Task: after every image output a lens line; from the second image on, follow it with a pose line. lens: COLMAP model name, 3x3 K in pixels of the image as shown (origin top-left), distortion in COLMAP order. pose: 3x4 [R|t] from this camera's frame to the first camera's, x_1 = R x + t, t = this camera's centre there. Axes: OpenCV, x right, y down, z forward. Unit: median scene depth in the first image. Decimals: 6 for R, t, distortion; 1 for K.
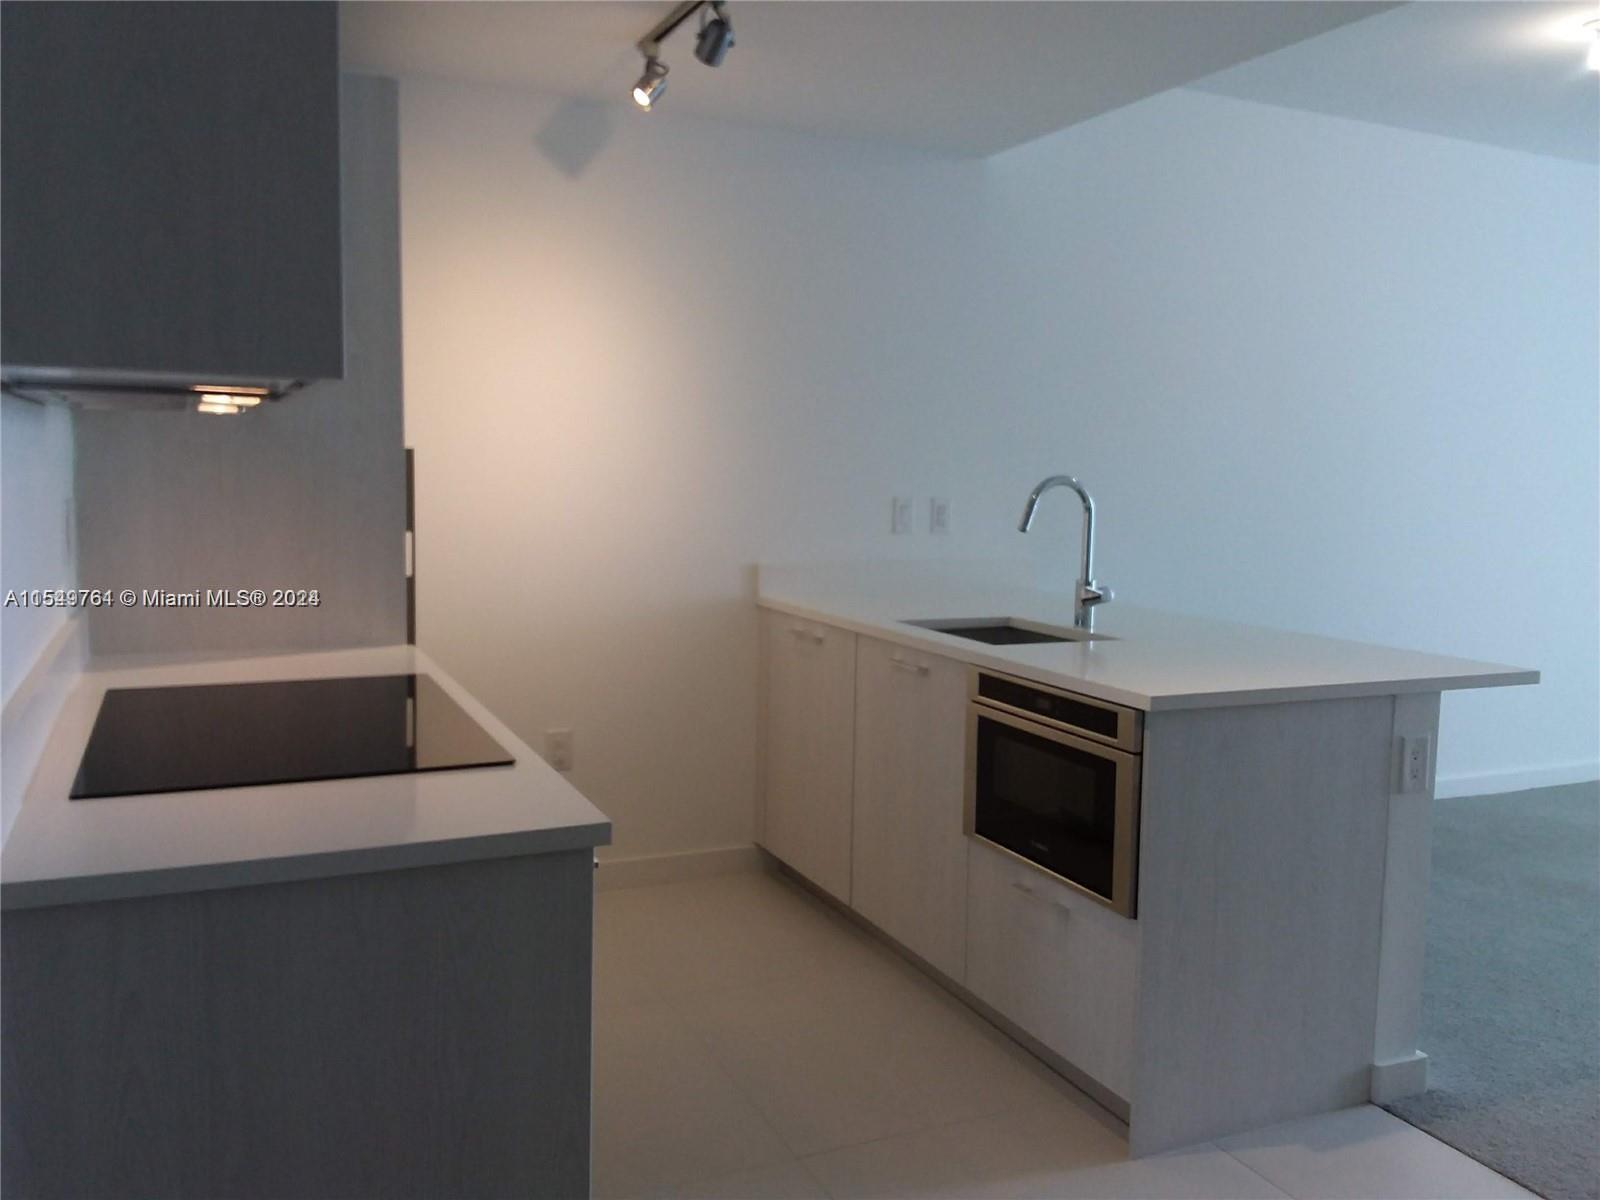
lens RADIAL K [[1275.7, 0, 773.9], [0, 1275.7, 587.7], [0, 0, 1]] dist [0.001239, -0.054953]
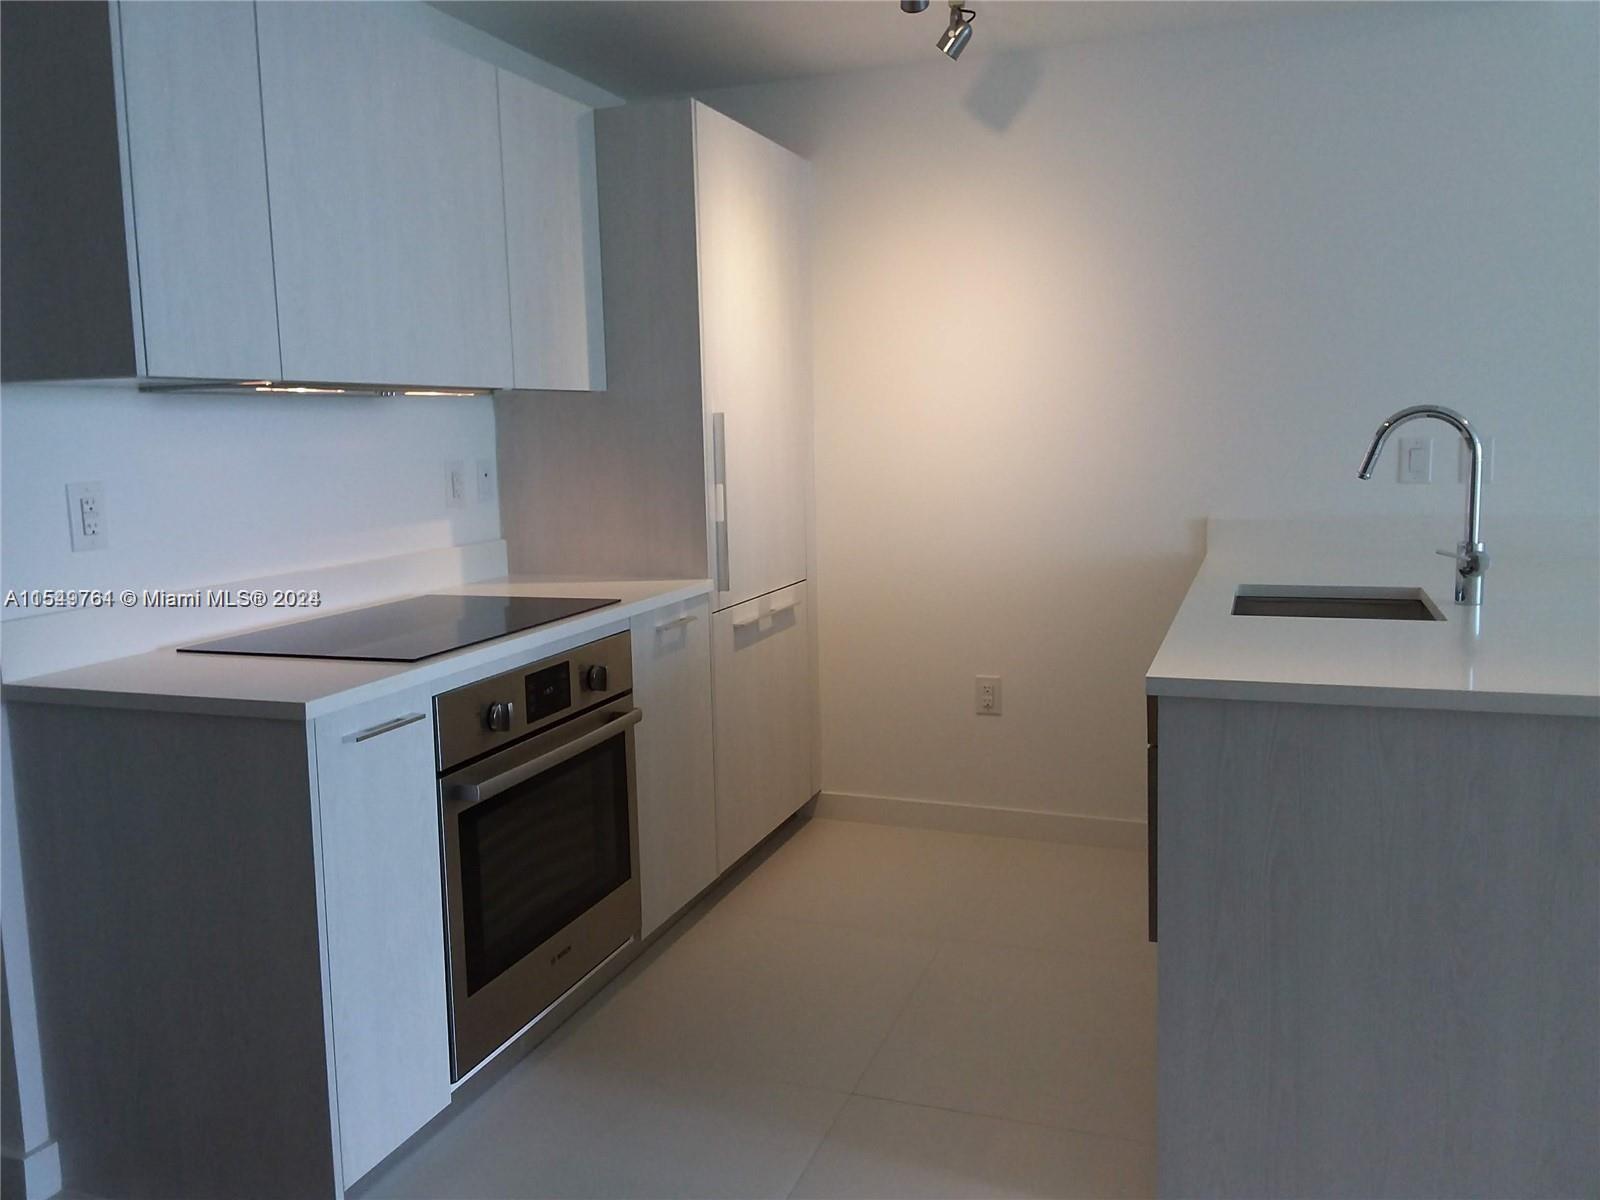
lens RADIAL K [[1255.7, 0, 797.1], [0, 1255.7, 588.2], [0, 0, 1]] dist [0.073434, -0.126283]
pose [[0.702970, 0.049233, -0.709513, 0.499406], [-0.024753, 0.998690, 0.044775, -0.002637], [0.710788, -0.013913, 0.703268, 0.189165]]
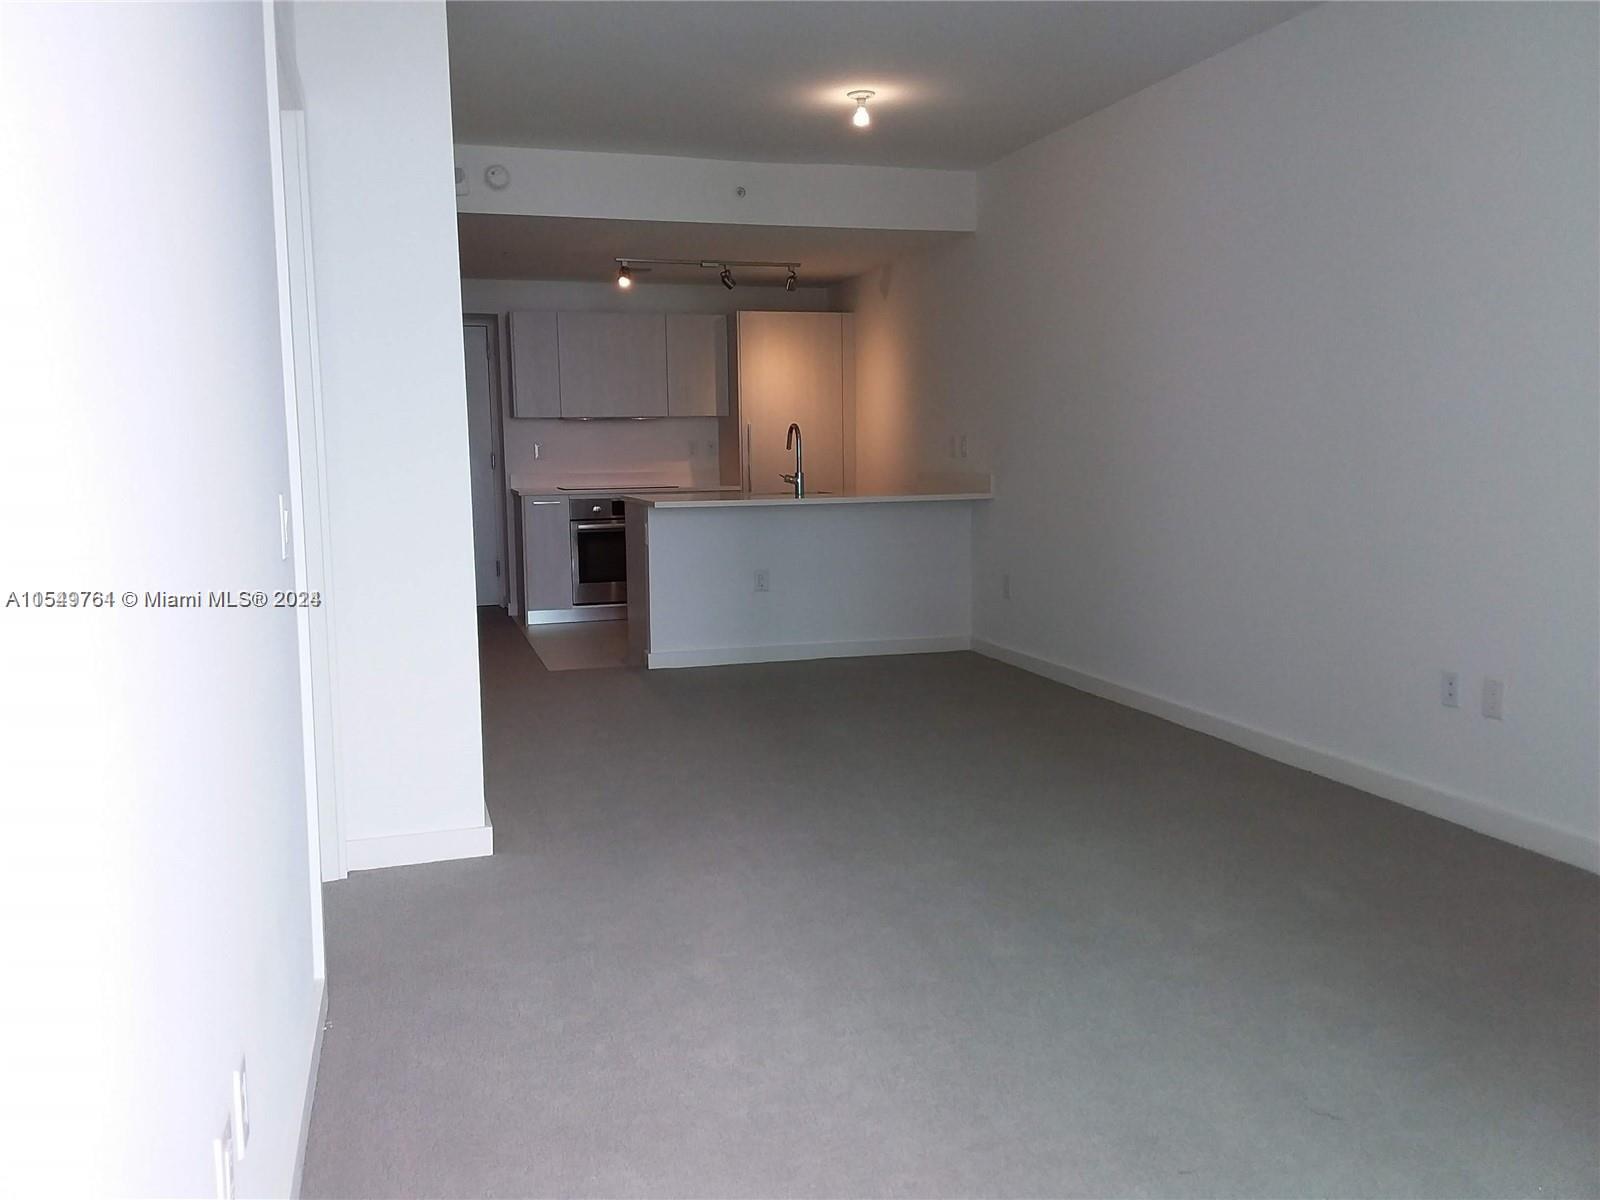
lens RADIAL K [[1255.7, 0, 797.1], [0, 1255.7, 588.2], [0, 0, 1]] dist [0.073434, -0.126283]
pose [[-0.136292, 0.086246, -0.986907, 2.363328], [-0.082985, 0.991708, 0.098125, -0.021251], [0.987187, 0.095272, -0.128005, 1.319519]]
